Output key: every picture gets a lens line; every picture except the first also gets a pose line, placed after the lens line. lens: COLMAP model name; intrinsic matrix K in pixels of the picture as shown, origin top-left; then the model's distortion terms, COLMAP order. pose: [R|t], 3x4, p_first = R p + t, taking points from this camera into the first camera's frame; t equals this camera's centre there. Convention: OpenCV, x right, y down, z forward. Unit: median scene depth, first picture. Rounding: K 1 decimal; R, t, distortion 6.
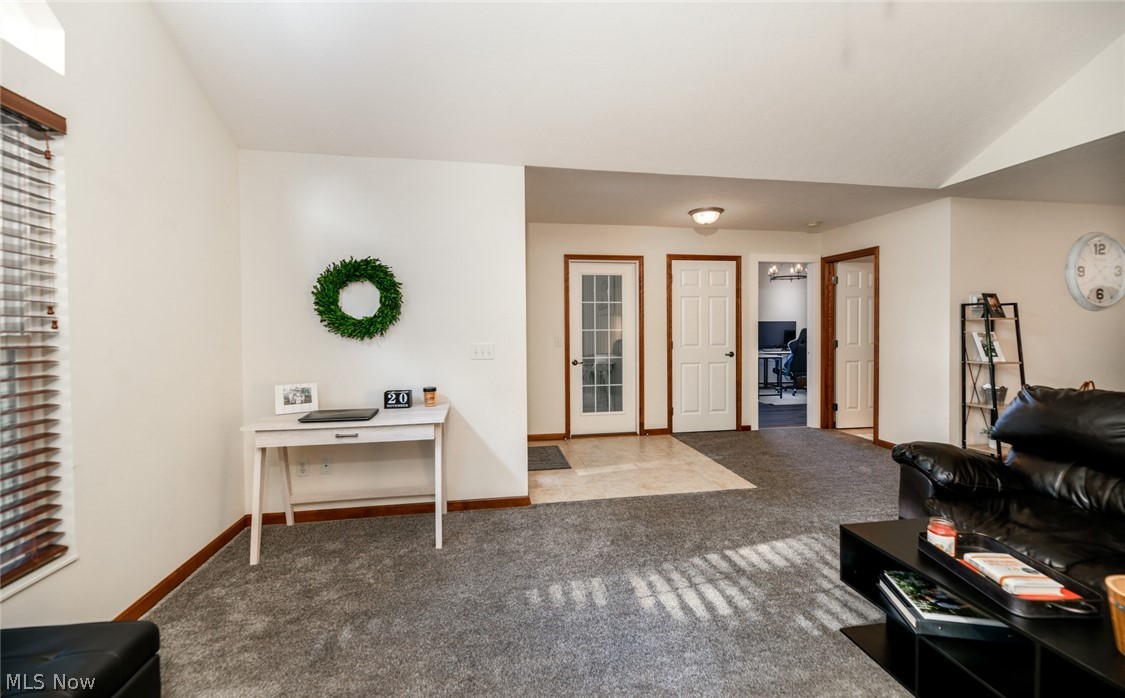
lens RADIAL K [[449.3, 0, 559.5], [0, 449.3, 327.6], [0, 0, 1]] dist [-0.002967, -0.000094]
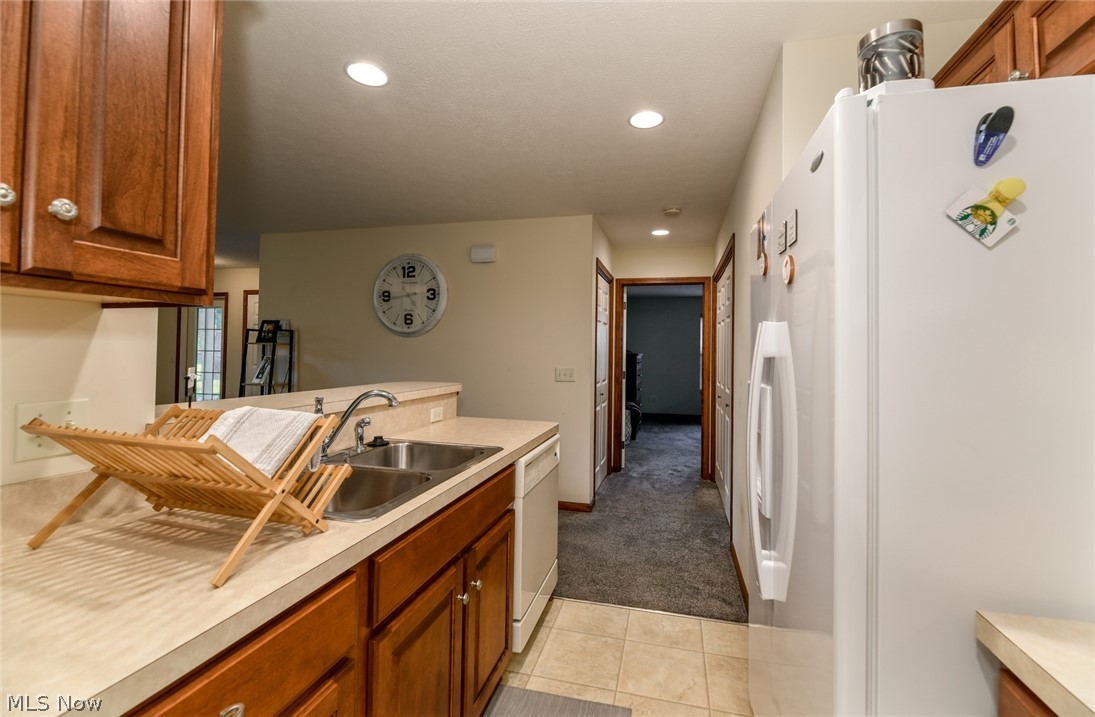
lens RADIAL K [[460.6, 0, 566.7], [0, 460.6, 343.1], [0, 0, 1]] dist [-0.010816, -0.001162]
pose [[0.923643, 0.009159, -0.383145, 1.525835], [-0.019091, 0.999573, -0.022128, -0.008139], [0.382778, 0.027754, 0.923423, 0.191834]]
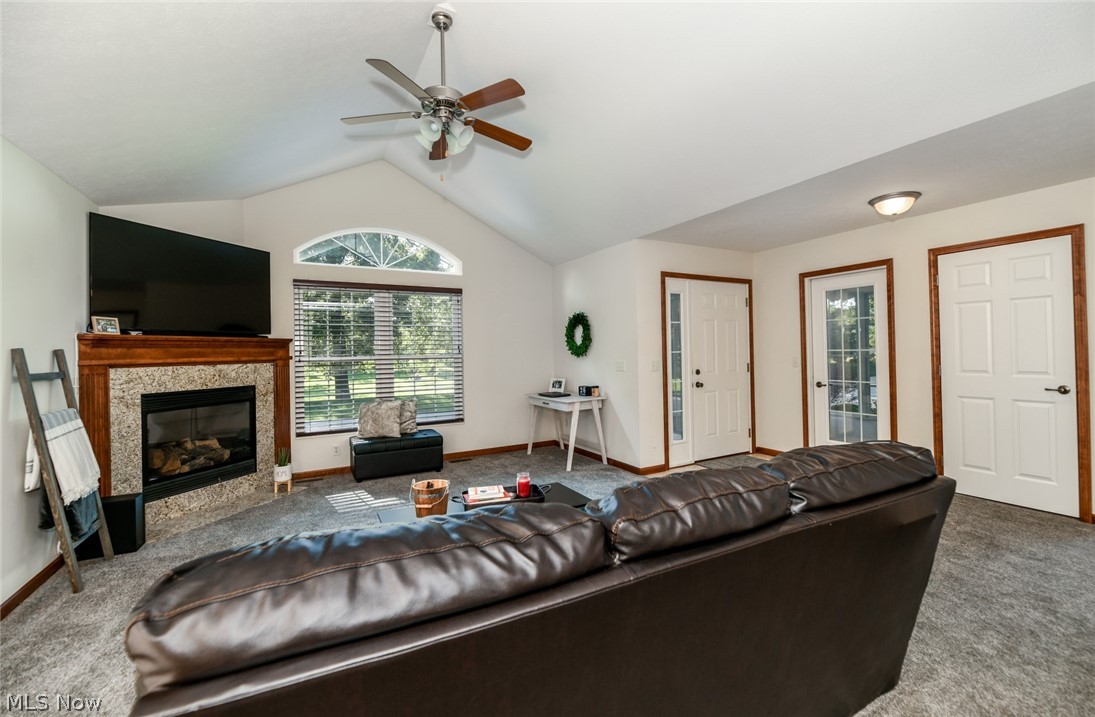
lens RADIAL K [[460.6, 0, 560.3], [0, 460.6, 345.1], [0, 0, 1]] dist [-0.010816, -0.001162]
pose [[0.344451, -0.012798, -0.938717, 0.742401], [0.010895, 0.999894, -0.009634, -0.002442], [0.938741, -0.006909, 0.344554, 0.156976]]
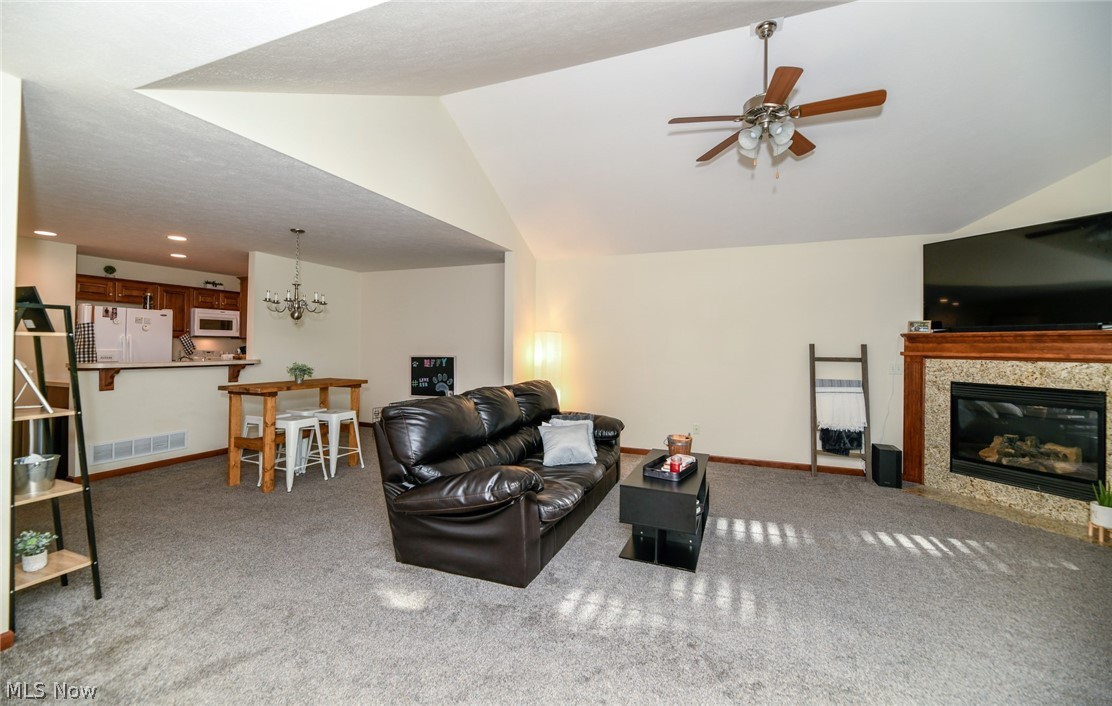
lens RADIAL K [[449.6, 0, 557.2], [0, 449.6, 343.7], [0, 0, 1]] dist [-0.000707, -0.001062]
pose [[-0.862483, -0.002222, 0.506082, 0.108834], [-0.004015, 0.999989, -0.002451, -0.005713], [-0.506071, -0.004146, -0.862482, 0.843786]]
